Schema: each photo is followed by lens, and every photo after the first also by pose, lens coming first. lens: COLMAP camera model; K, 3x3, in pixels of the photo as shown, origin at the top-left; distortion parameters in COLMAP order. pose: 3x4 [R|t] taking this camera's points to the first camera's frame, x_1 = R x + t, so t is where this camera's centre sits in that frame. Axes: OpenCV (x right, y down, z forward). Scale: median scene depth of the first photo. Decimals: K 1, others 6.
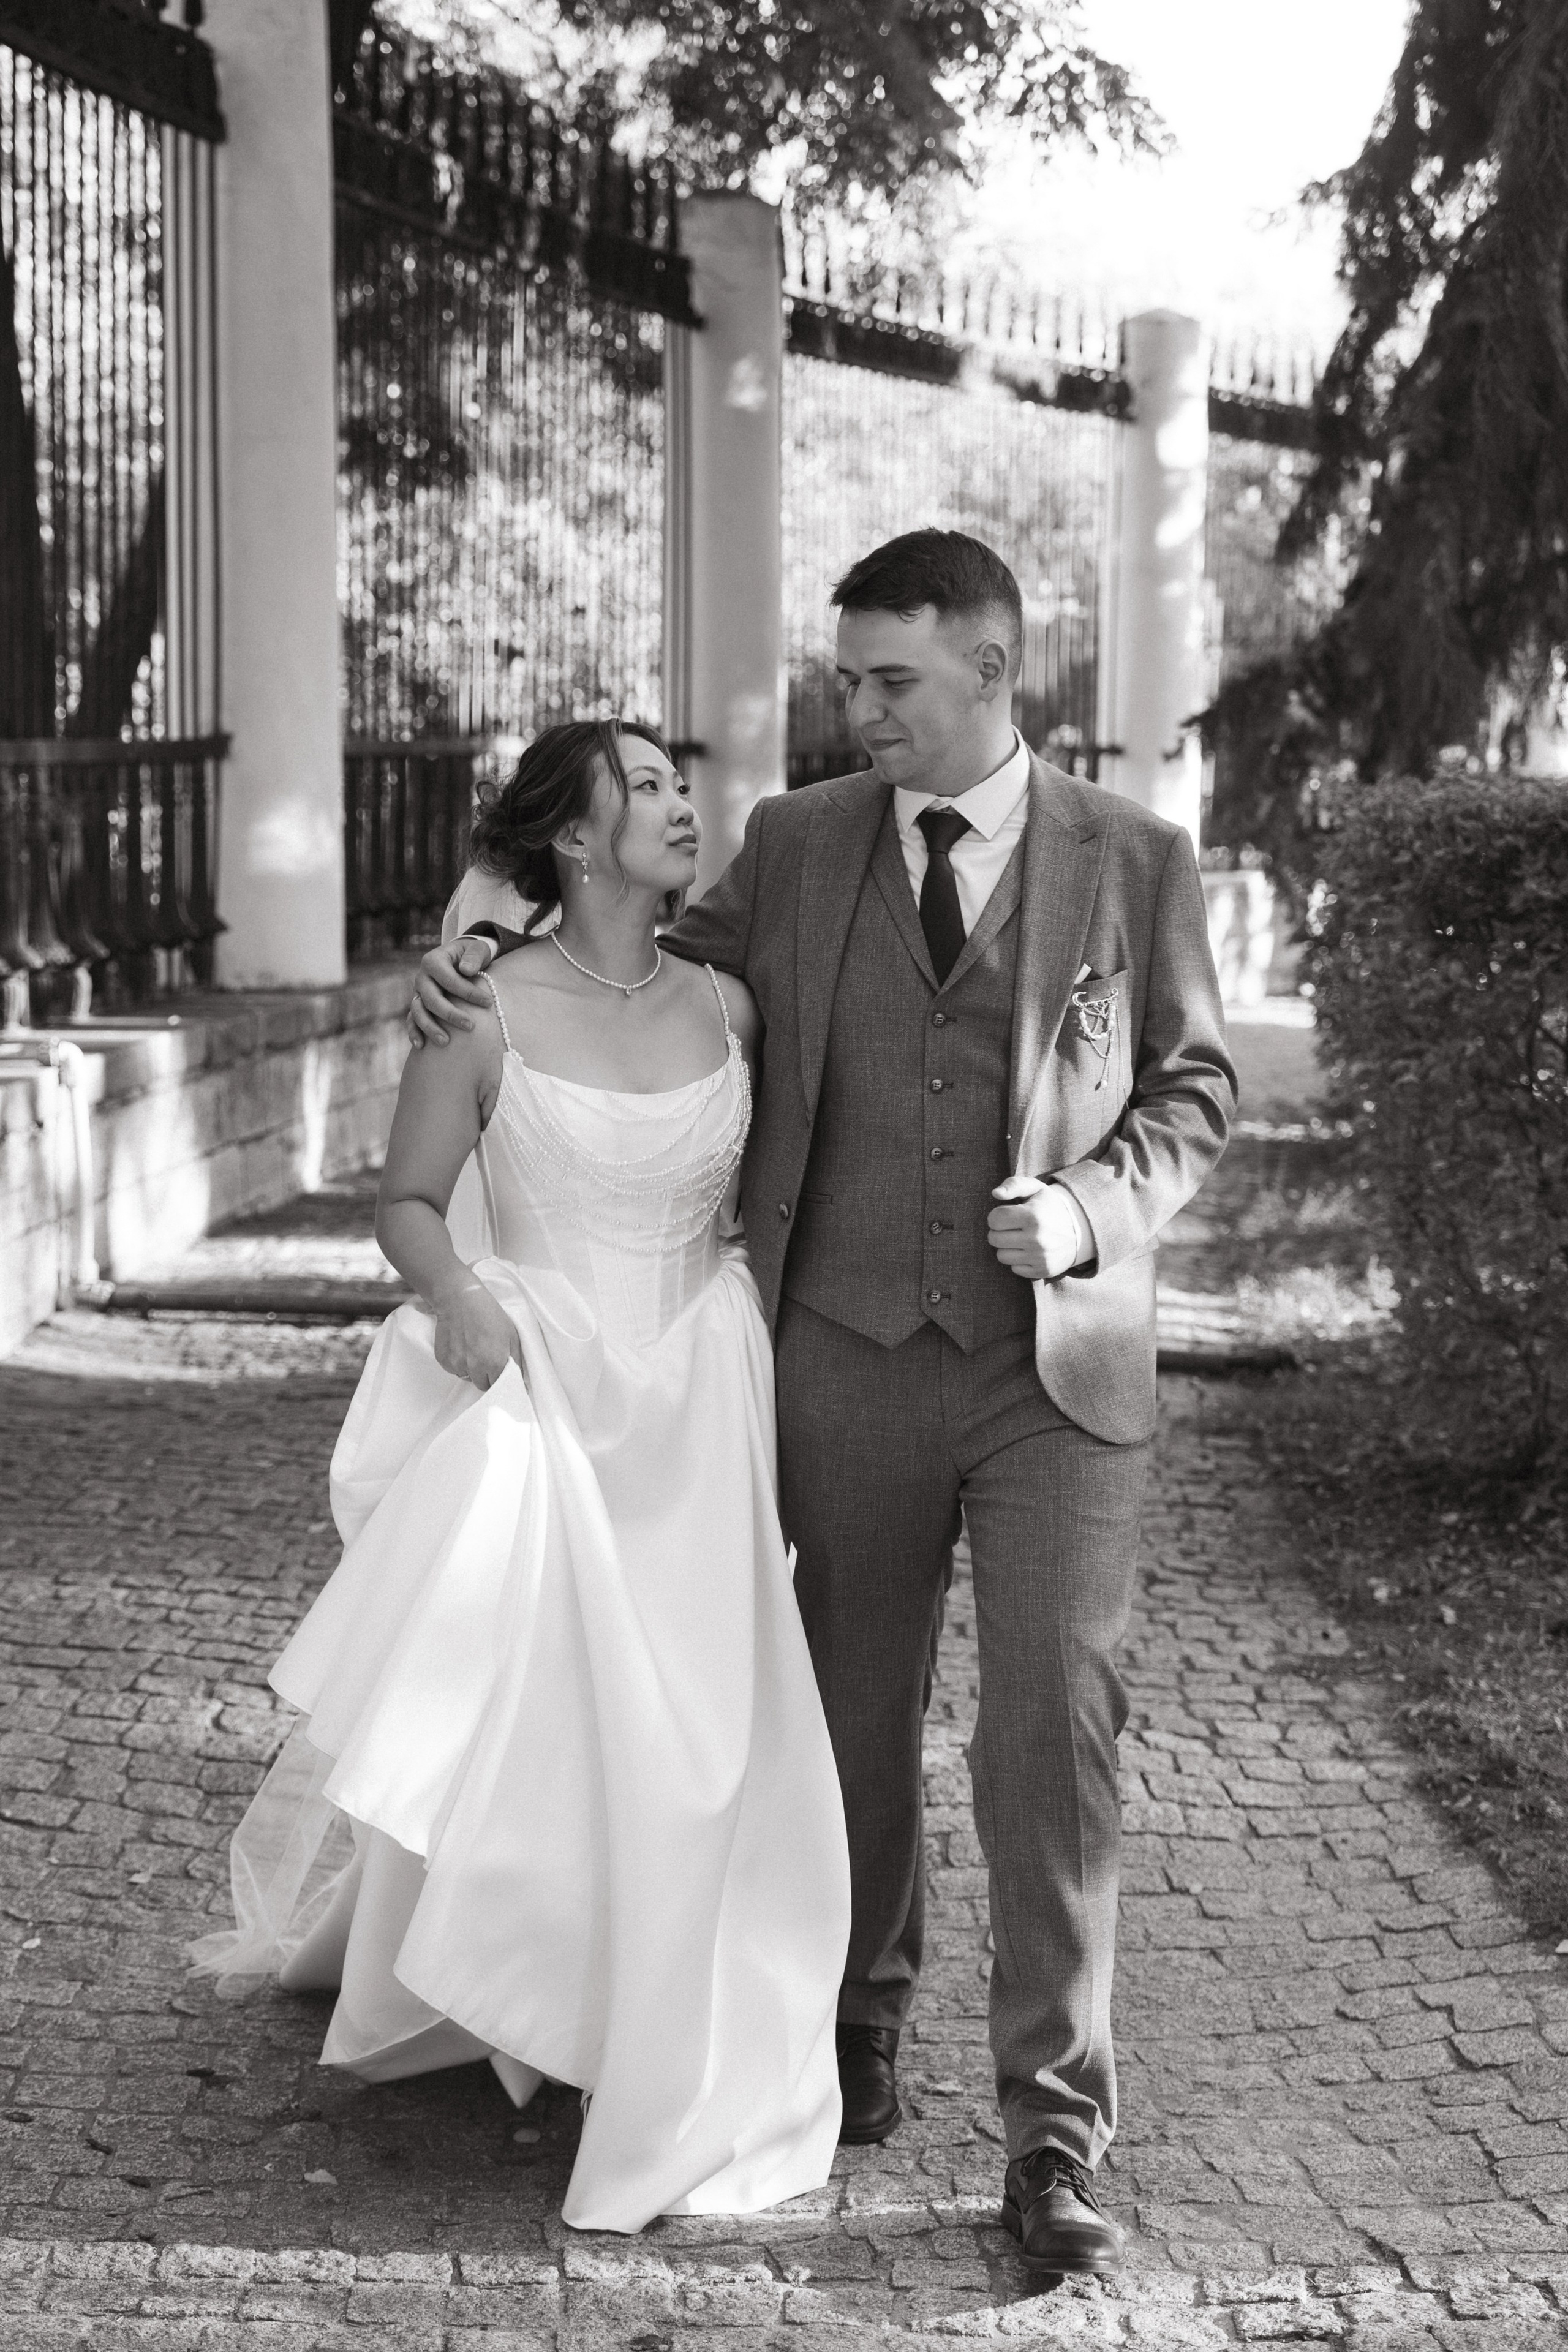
lens RADIAL K [[4265.4, 0, 784.0], [0, 4265.4, 1176.0], [0, 0, 1]] dist [0.003492, 0.027500]
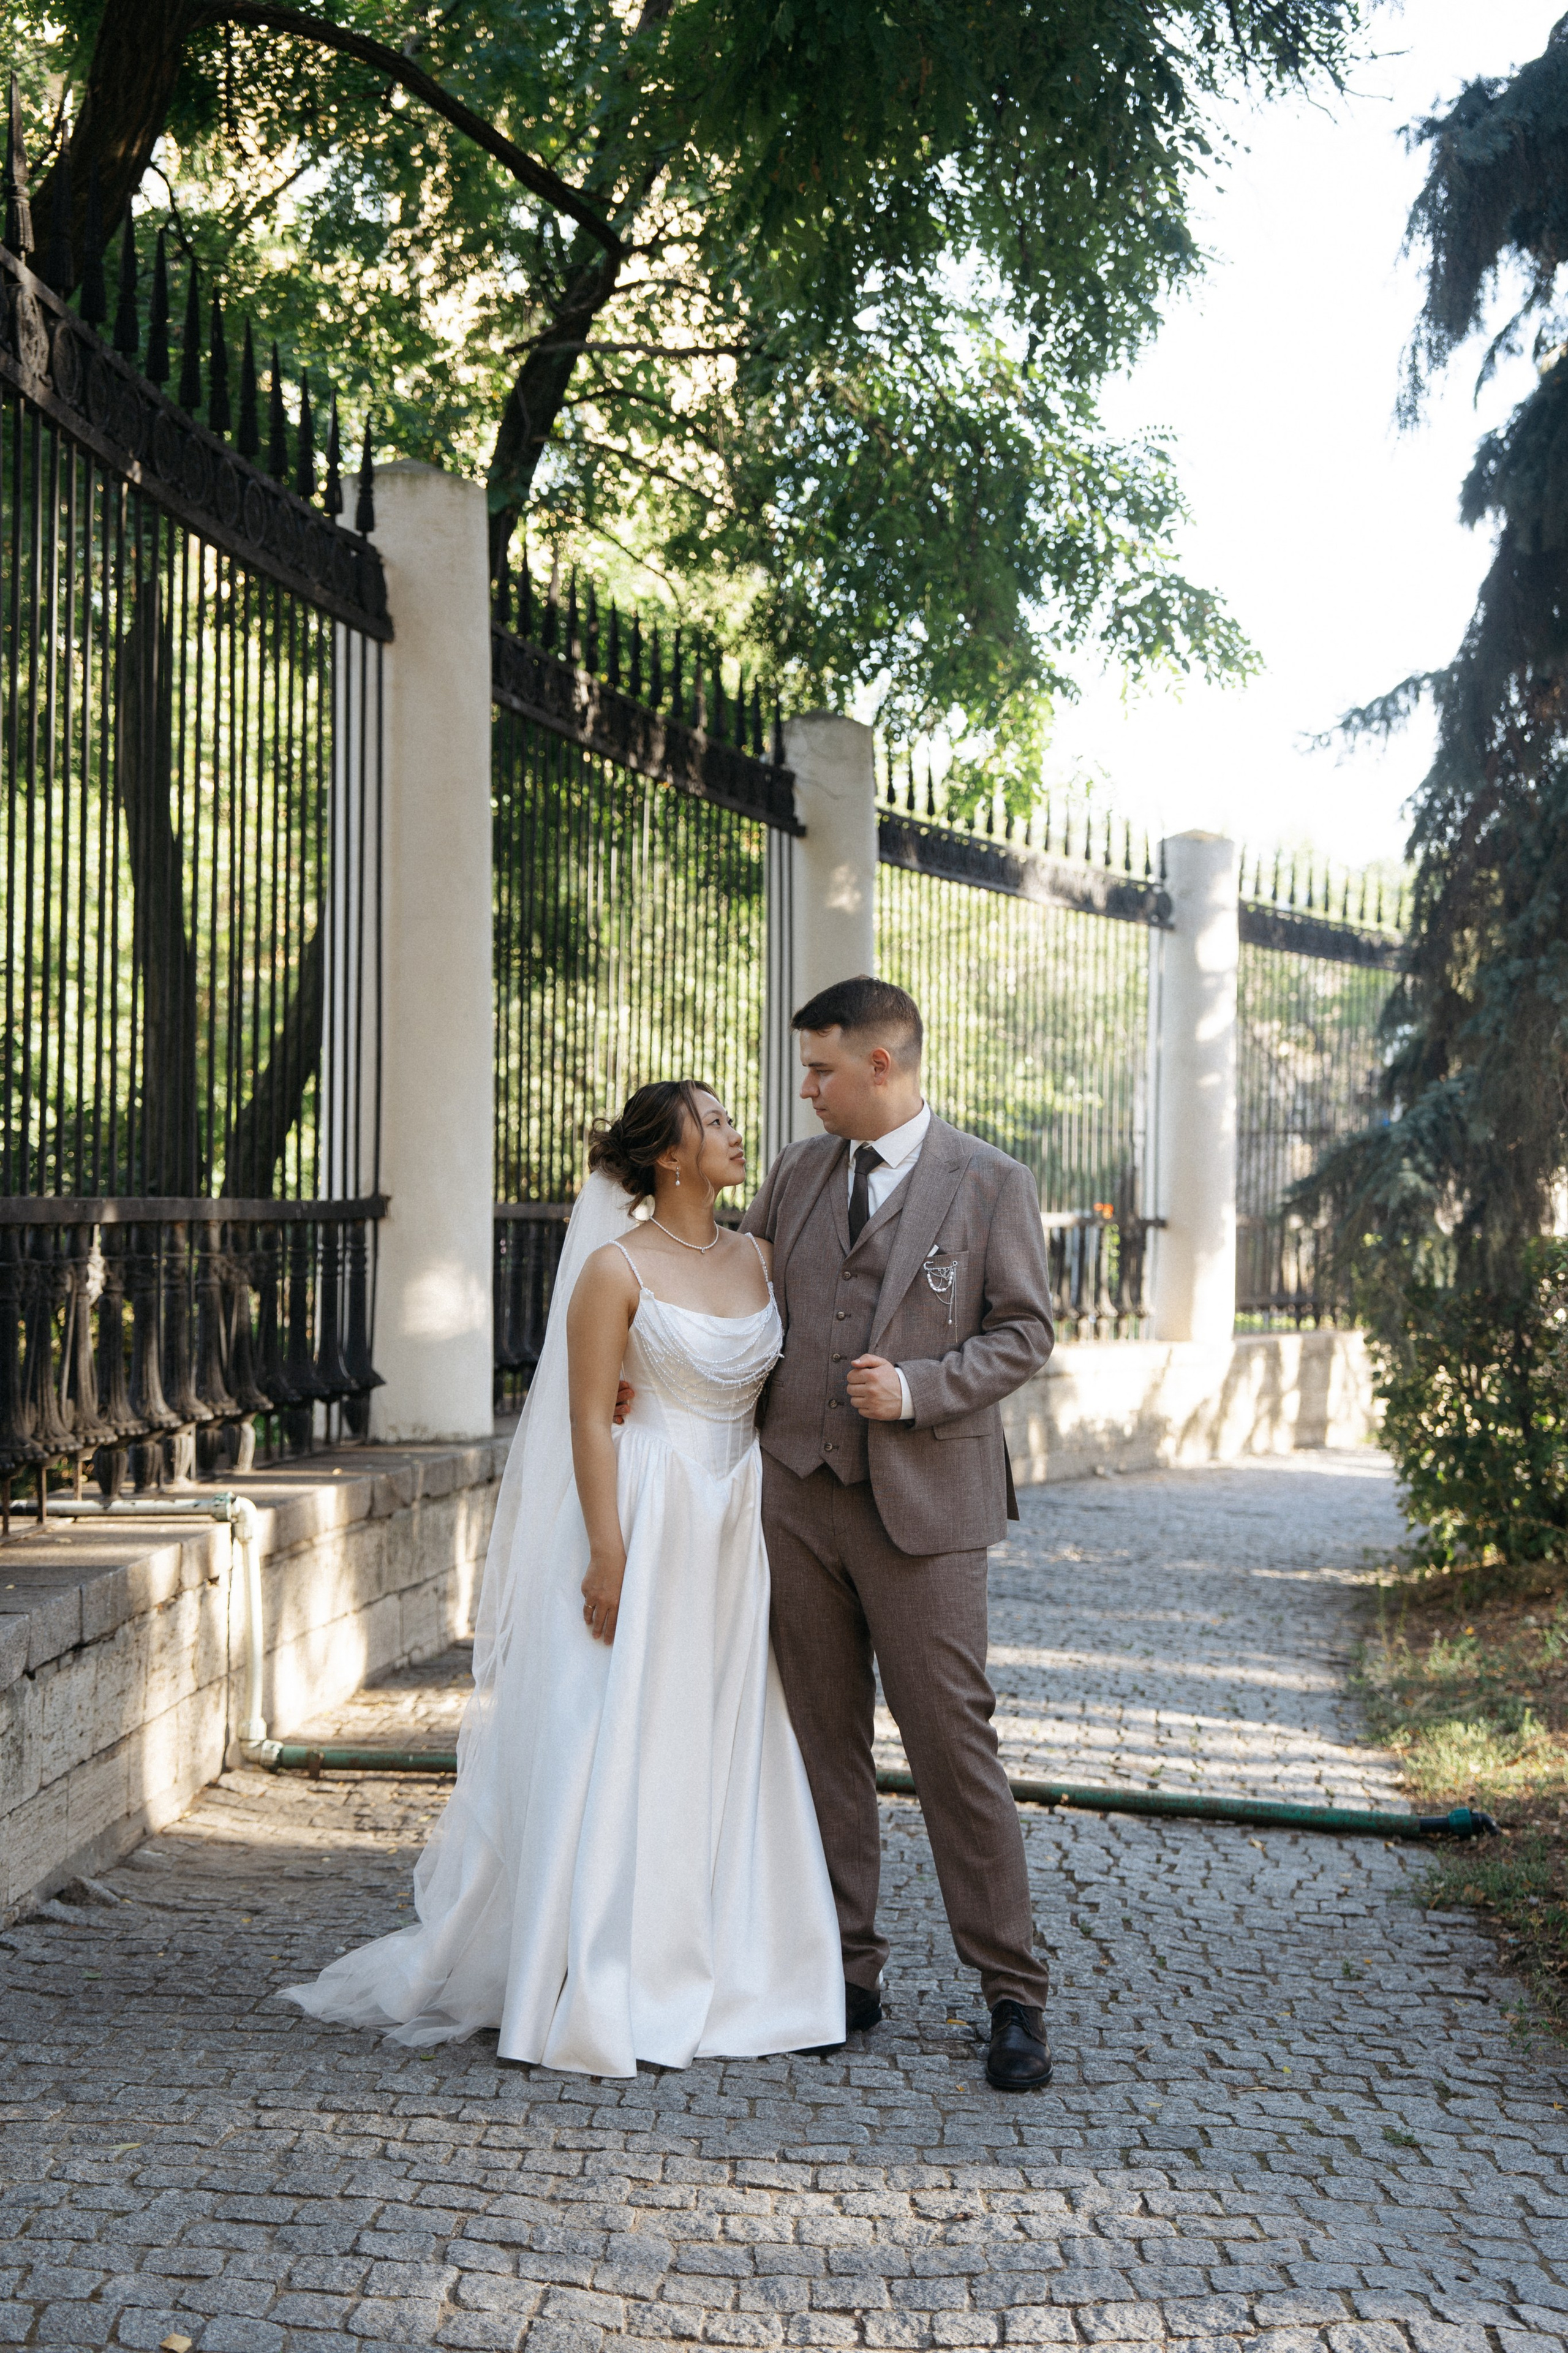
lens RADIAL K [[3317.7, 0, 784.0], [0, 3317.7, 1176.5], [0, 0, 1]] dist [0.135192, 0.067726]
pose [[0.999577, 0.003184, 0.028905, -0.052932], [0.000338, 0.992650, -0.121017, -0.009206], [-0.029078, 0.120976, 0.992229, 0.176284]]
